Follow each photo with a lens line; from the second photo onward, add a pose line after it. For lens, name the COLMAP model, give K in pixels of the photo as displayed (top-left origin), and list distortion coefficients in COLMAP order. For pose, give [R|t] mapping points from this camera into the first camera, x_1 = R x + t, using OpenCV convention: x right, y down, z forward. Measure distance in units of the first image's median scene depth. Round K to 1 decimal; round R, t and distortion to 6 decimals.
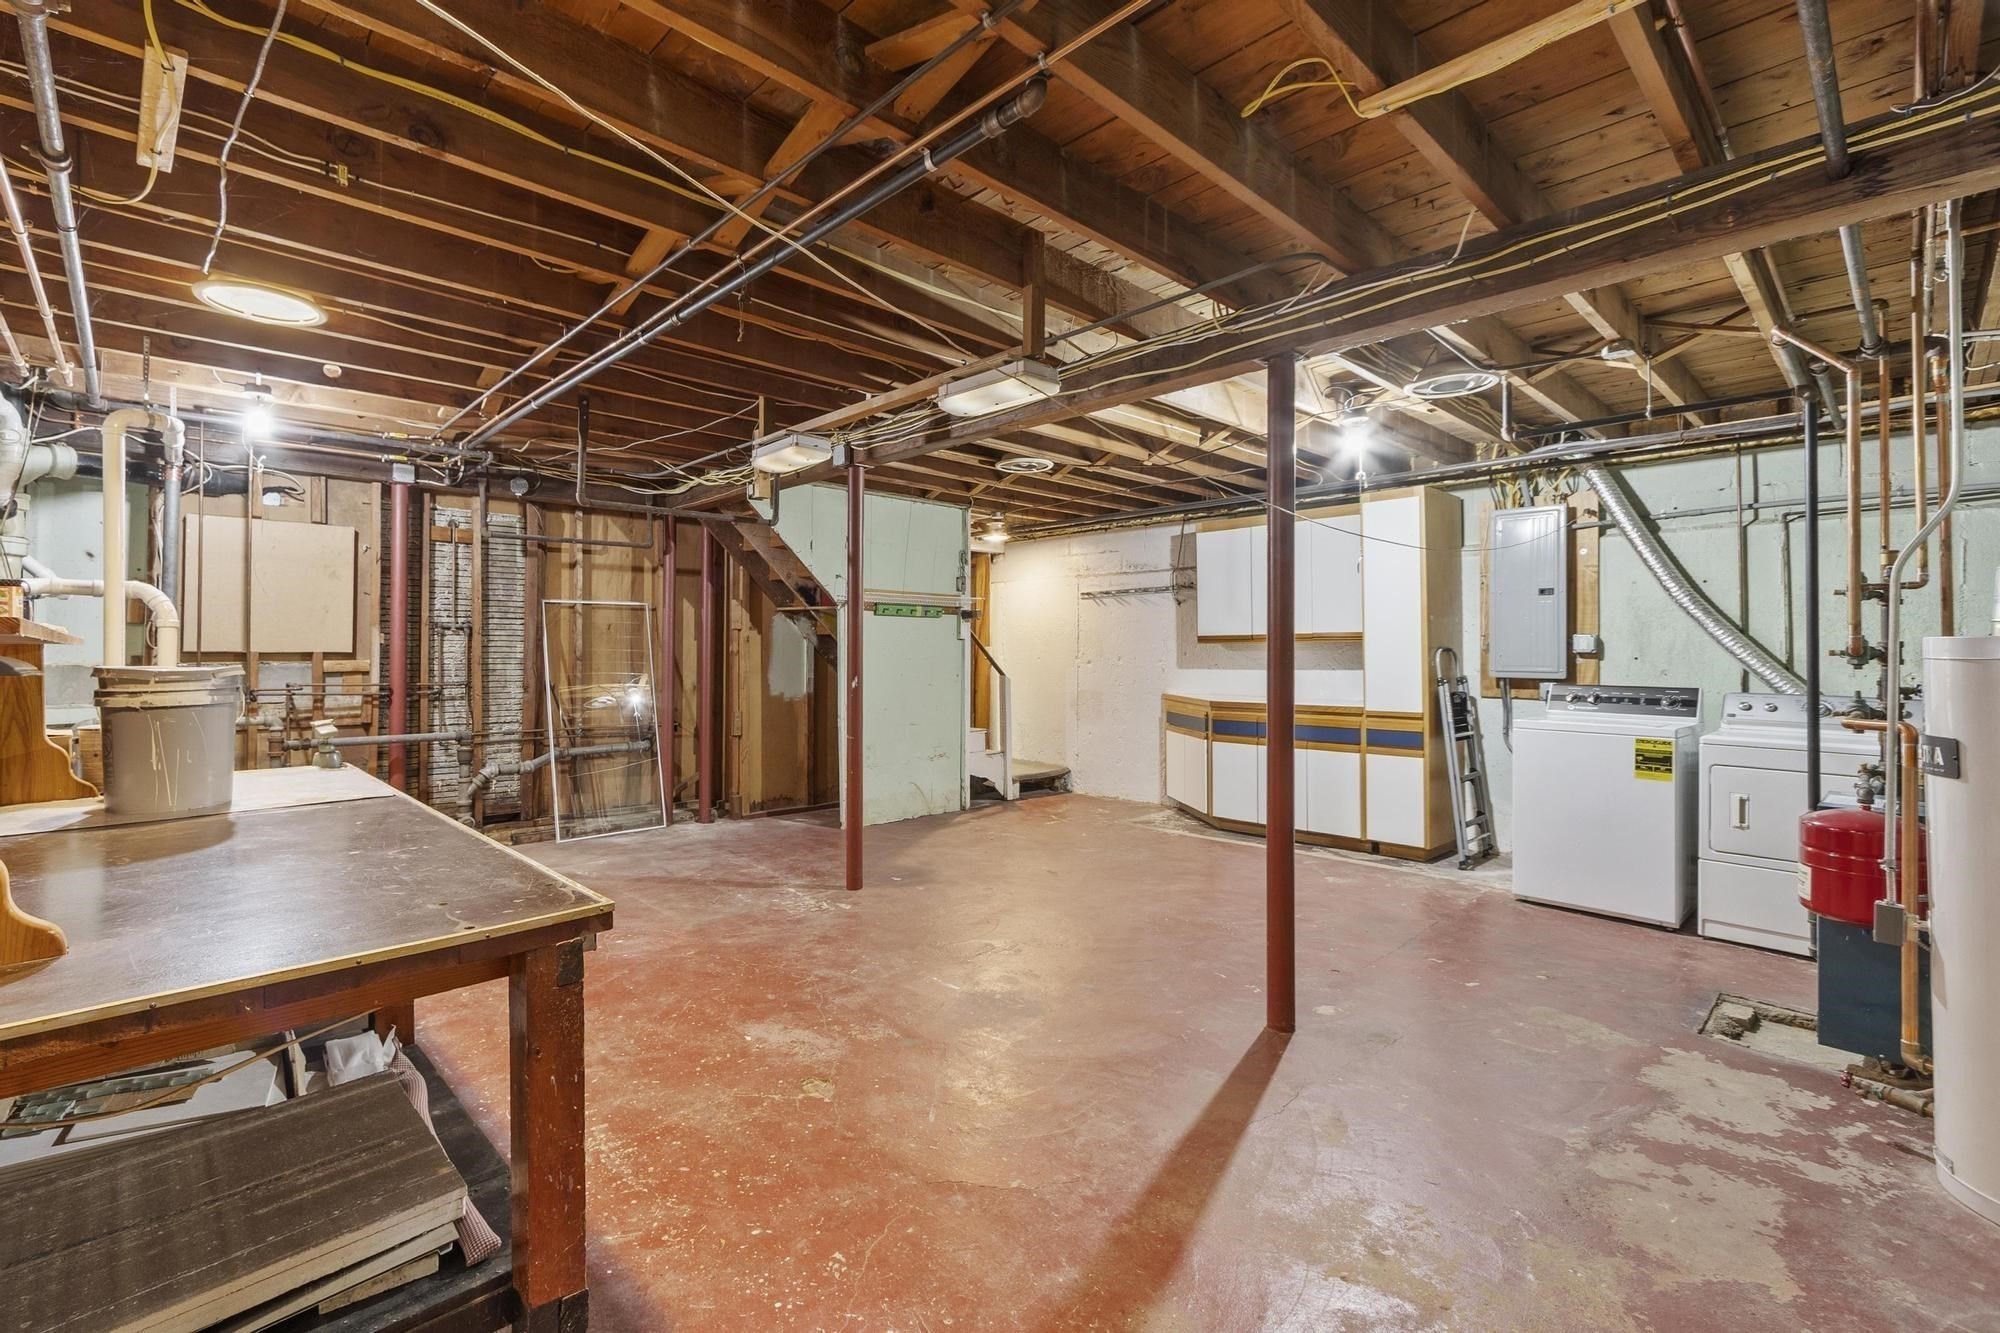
lens RADIAL K [[882.0, 0, 943.1], [0, 882.0, 644.1], [0, 0, 1]] dist [0.000270, -0.000032]
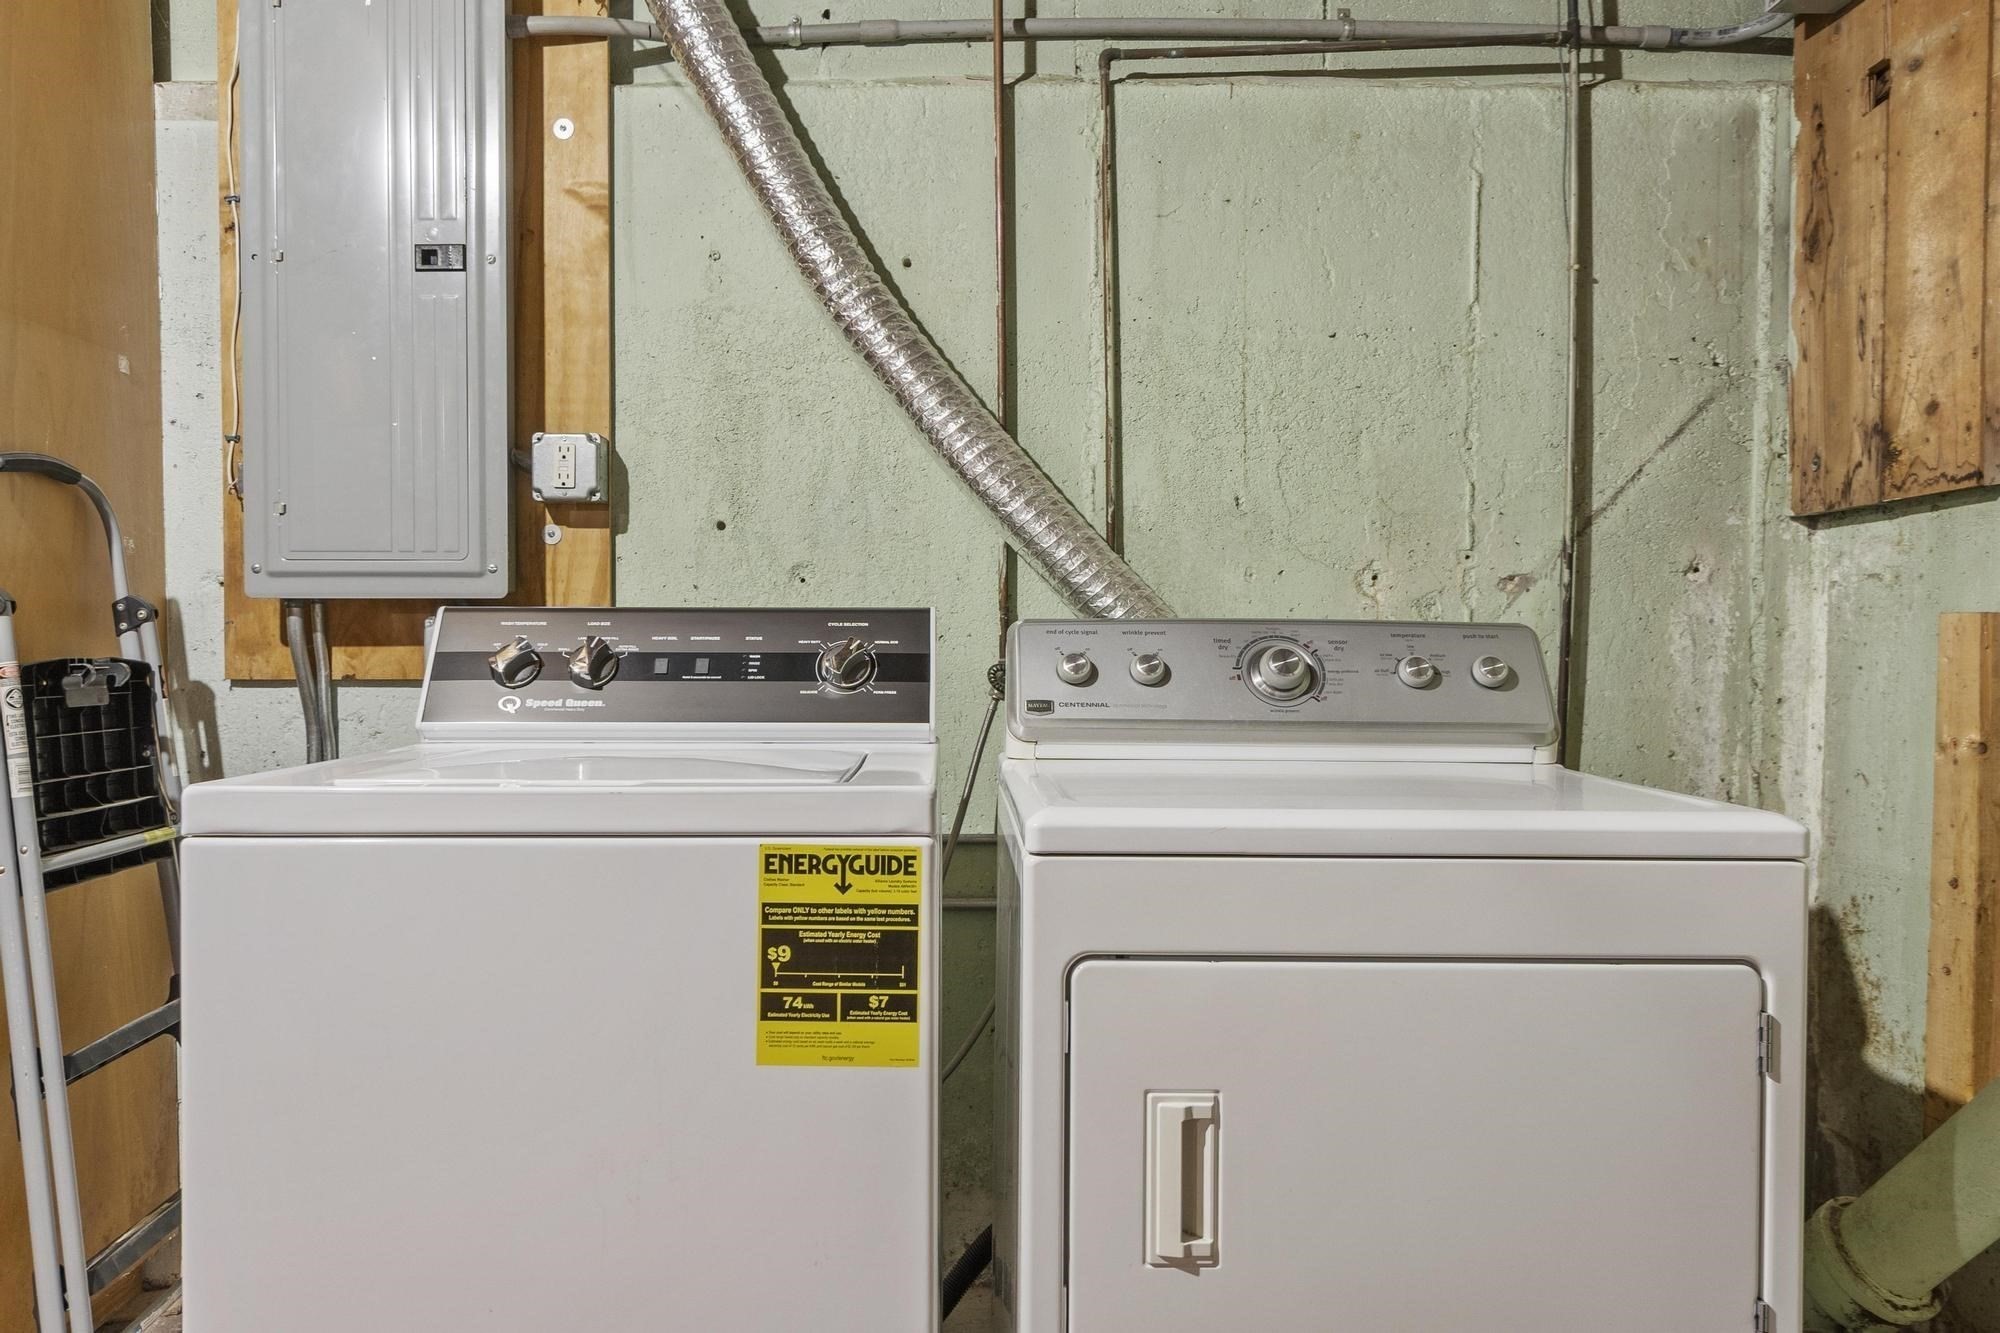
lens RADIAL K [[1448.4, 0, 1000.0], [0, 1448.4, 666.5], [0, 0, 1]] dist [-0.002438, -0.000473]
pose [[0.631346, -0.019627, 0.775253, 0.526051], [-0.001316, 0.999651, 0.026380, 0.054177], [-0.775500, -0.017675, 0.631100, 0.696522]]
